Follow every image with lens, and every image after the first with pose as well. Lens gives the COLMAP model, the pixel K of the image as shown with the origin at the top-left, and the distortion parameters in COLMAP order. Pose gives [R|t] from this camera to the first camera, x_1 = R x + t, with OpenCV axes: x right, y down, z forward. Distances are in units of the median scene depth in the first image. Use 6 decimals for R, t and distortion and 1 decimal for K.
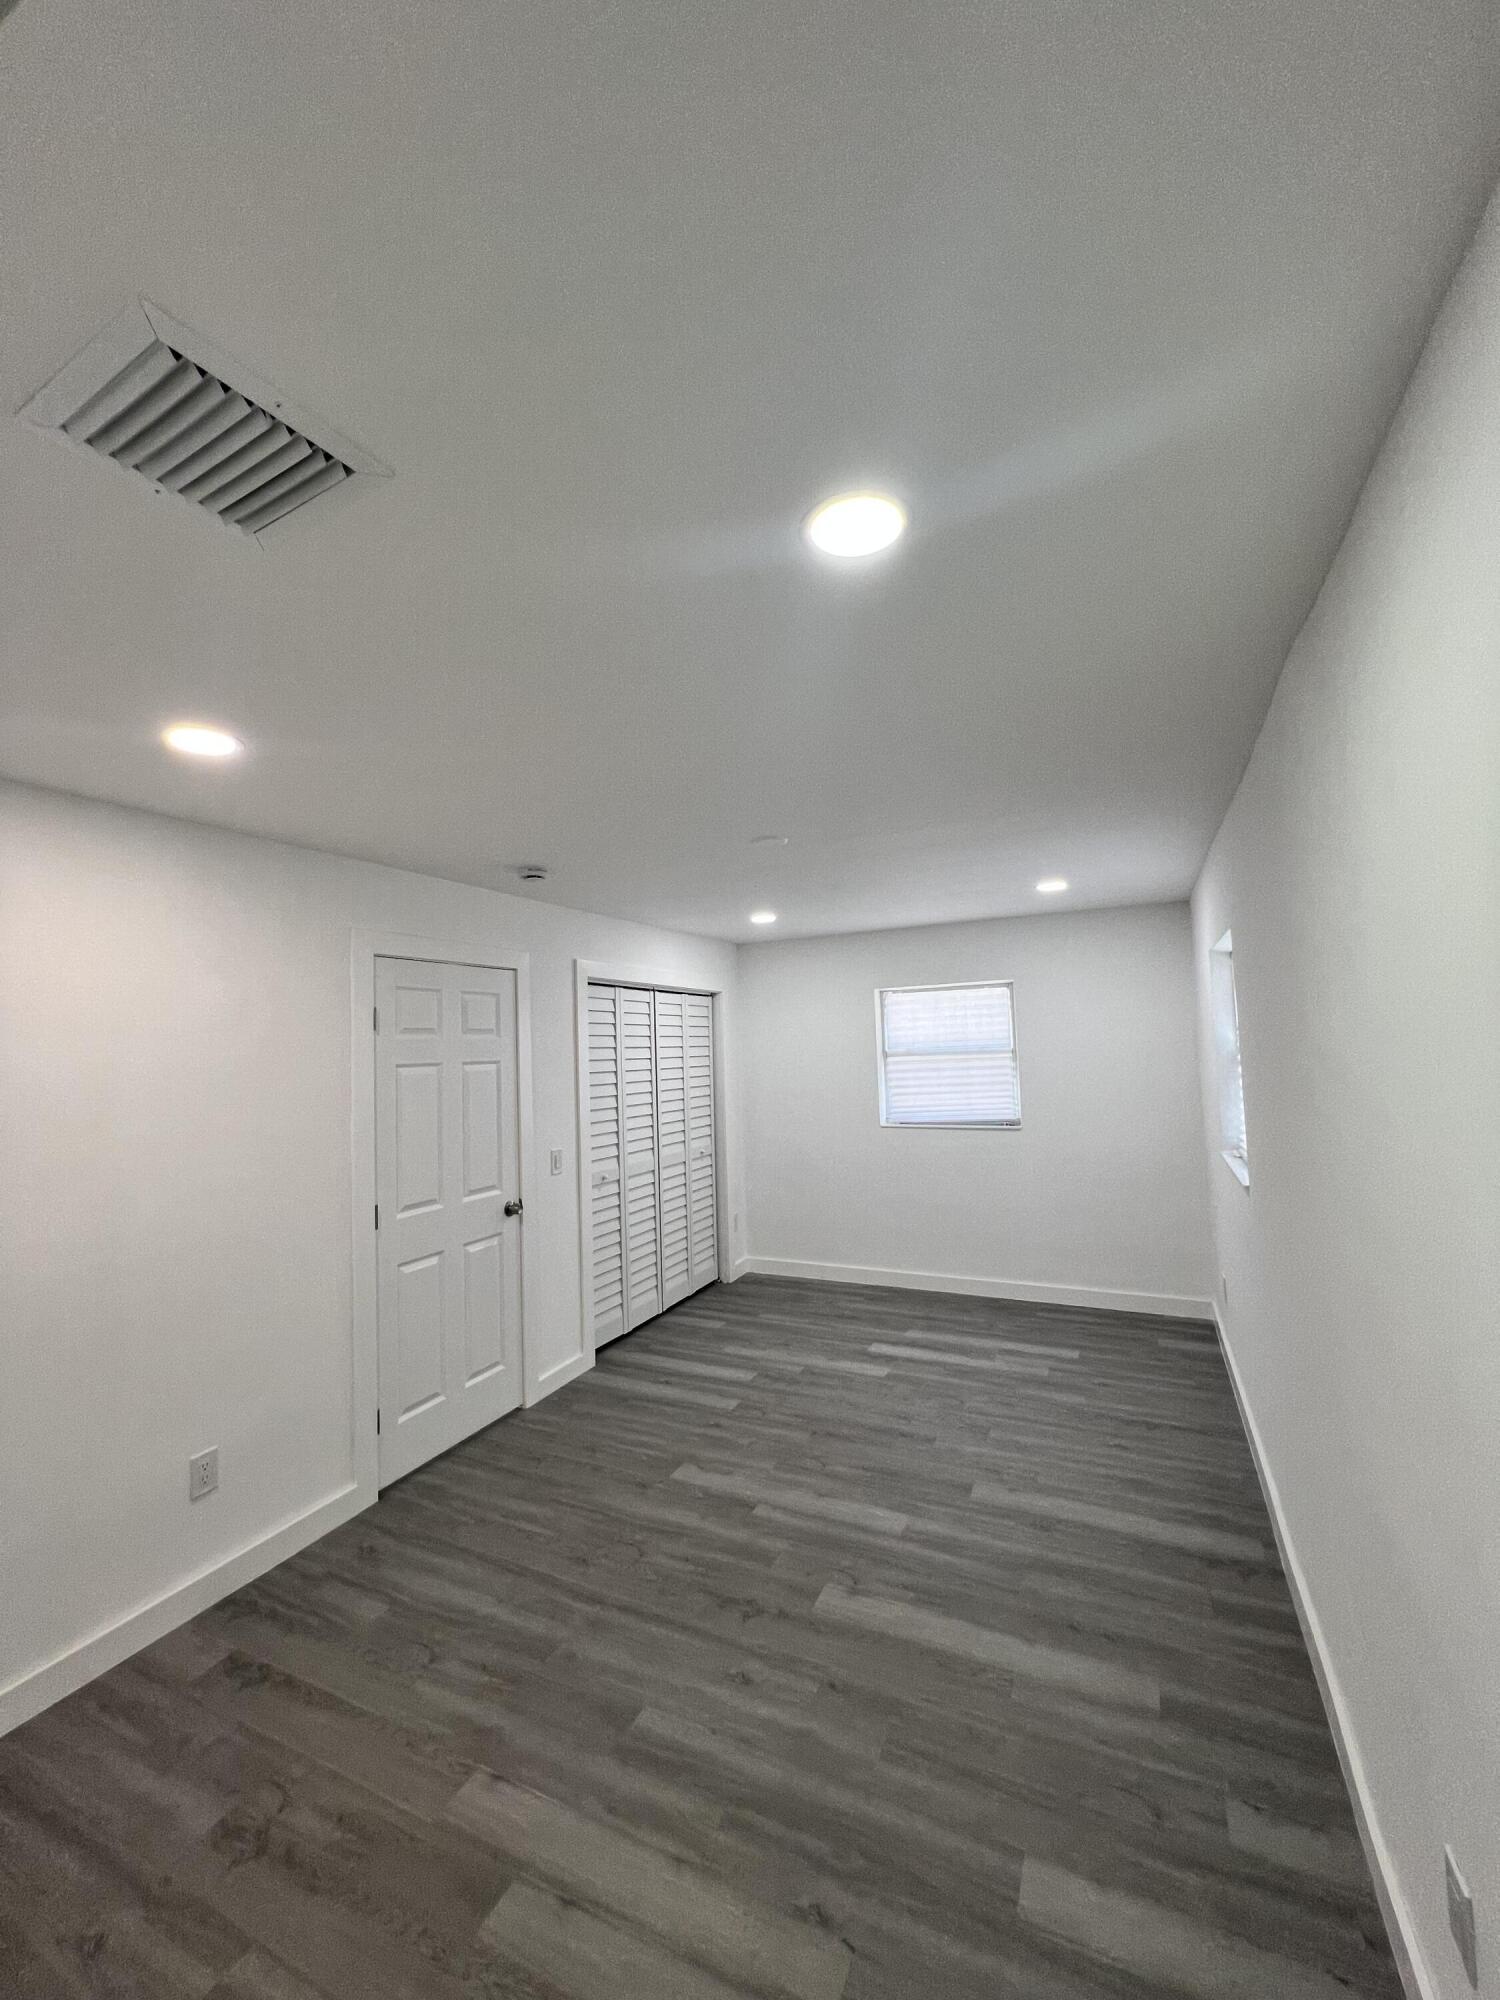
lens RADIAL K [[802.4, 0, 746.9], [0, 802.4, 1001.5], [0, 0, 1]] dist [-0.000608, 0.000065]
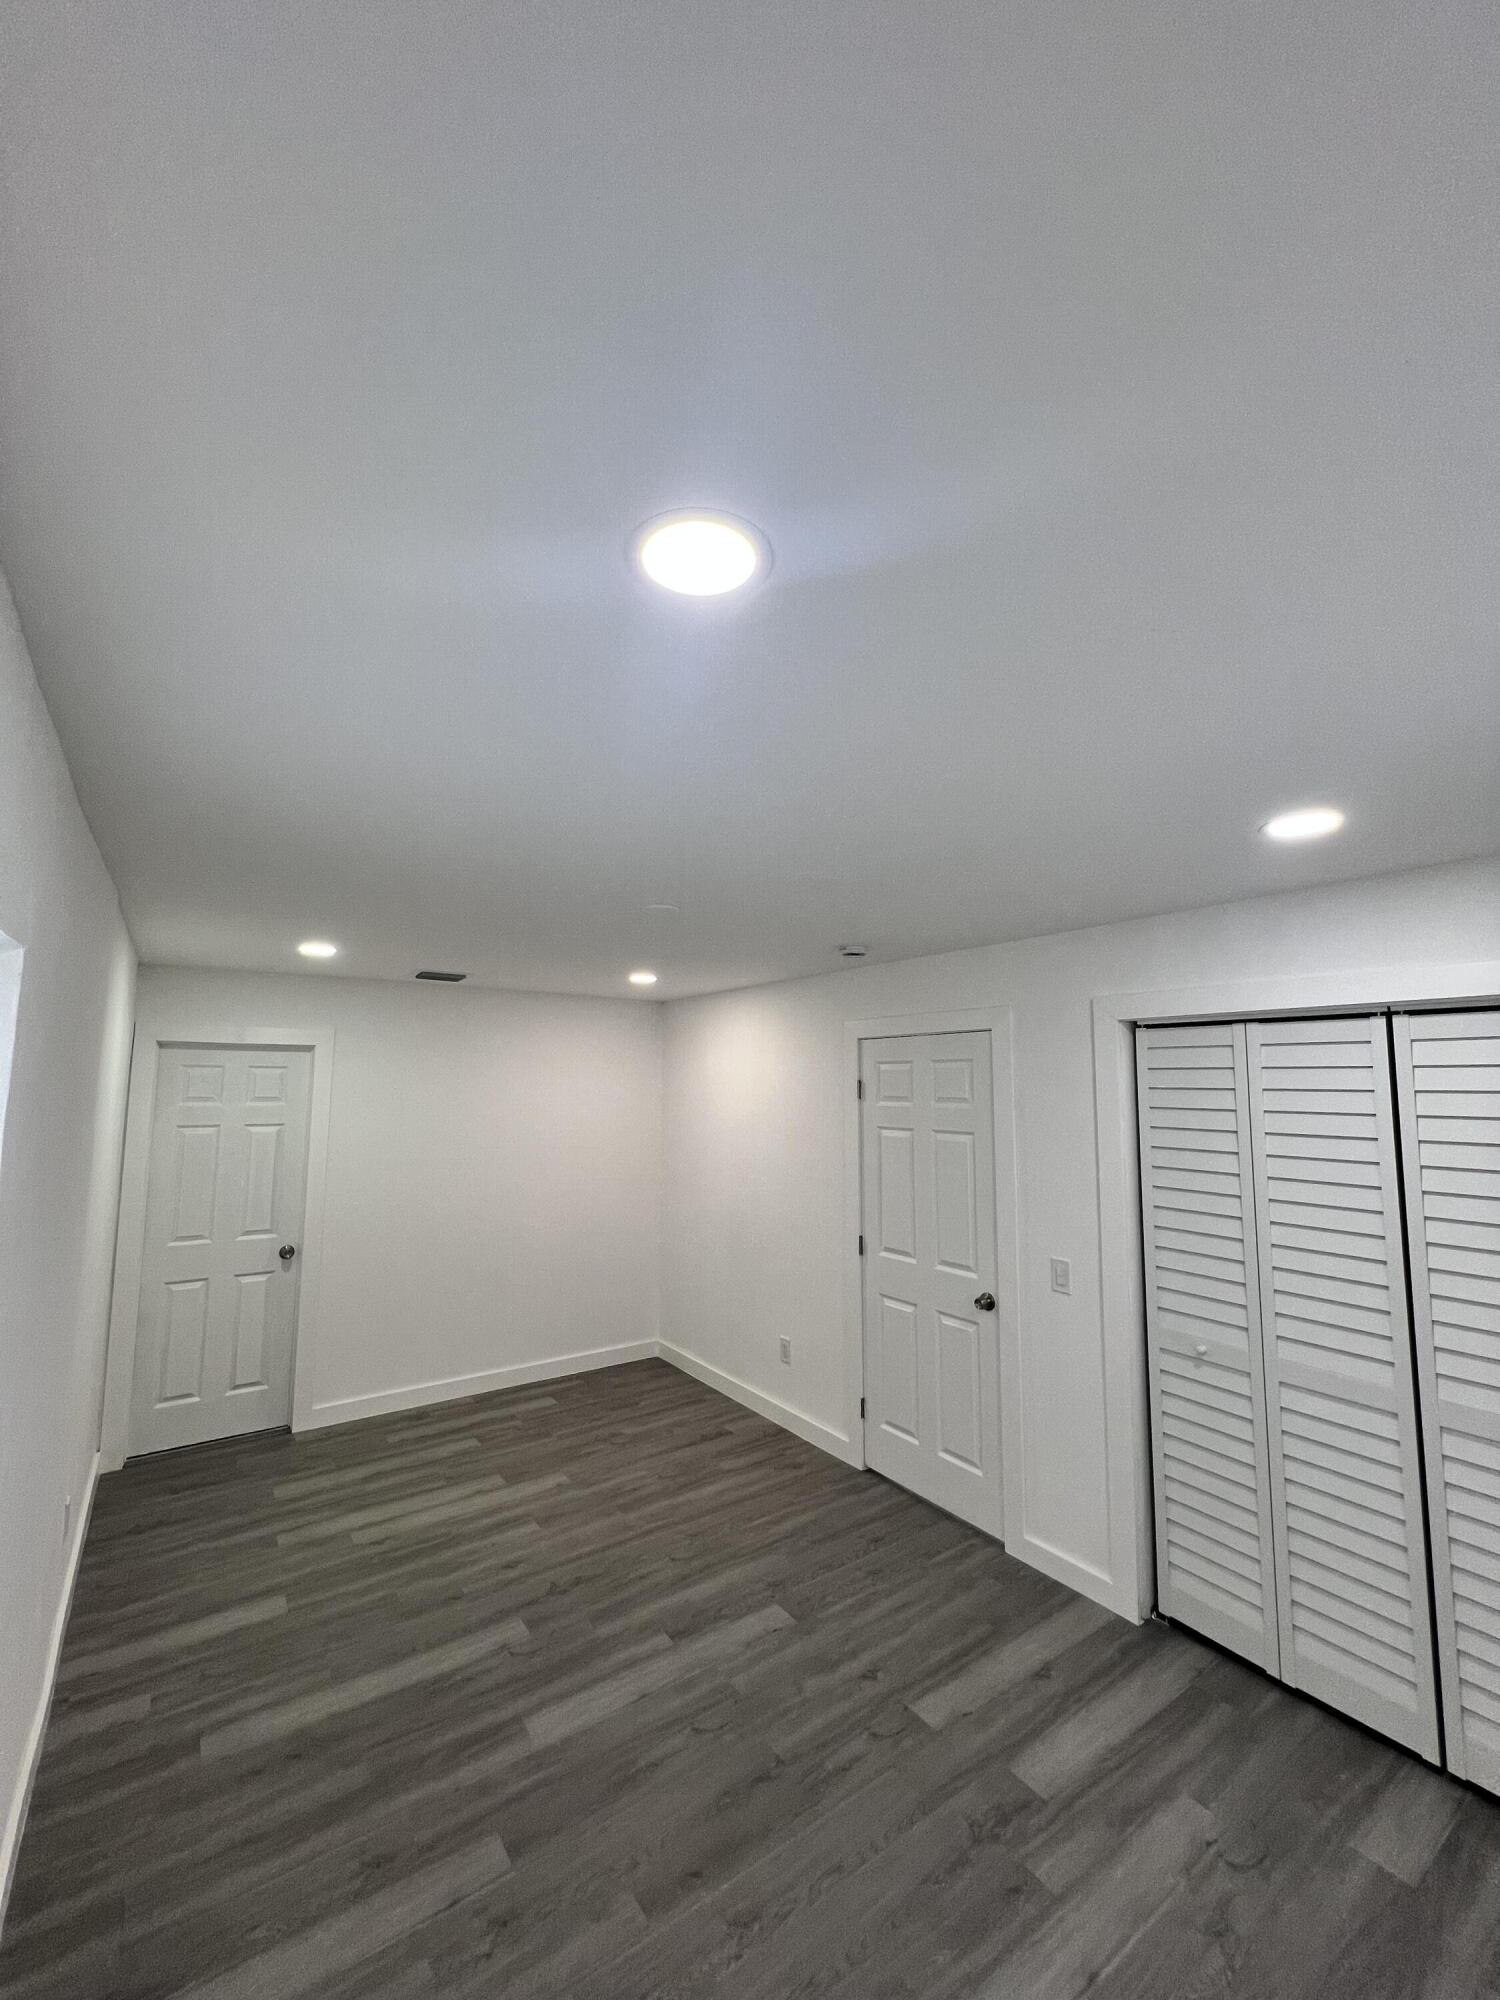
lens RADIAL K [[802.4, 0, 746.9], [0, 802.4, 1001.5], [0, 0, 1]] dist [-0.000608, 0.000065]
pose [[-0.491588, -0.062552, -0.868578, 0.866761], [0.061042, 0.992488, -0.106023, 0.008754], [0.868686, -0.105140, -0.484077, 1.704632]]
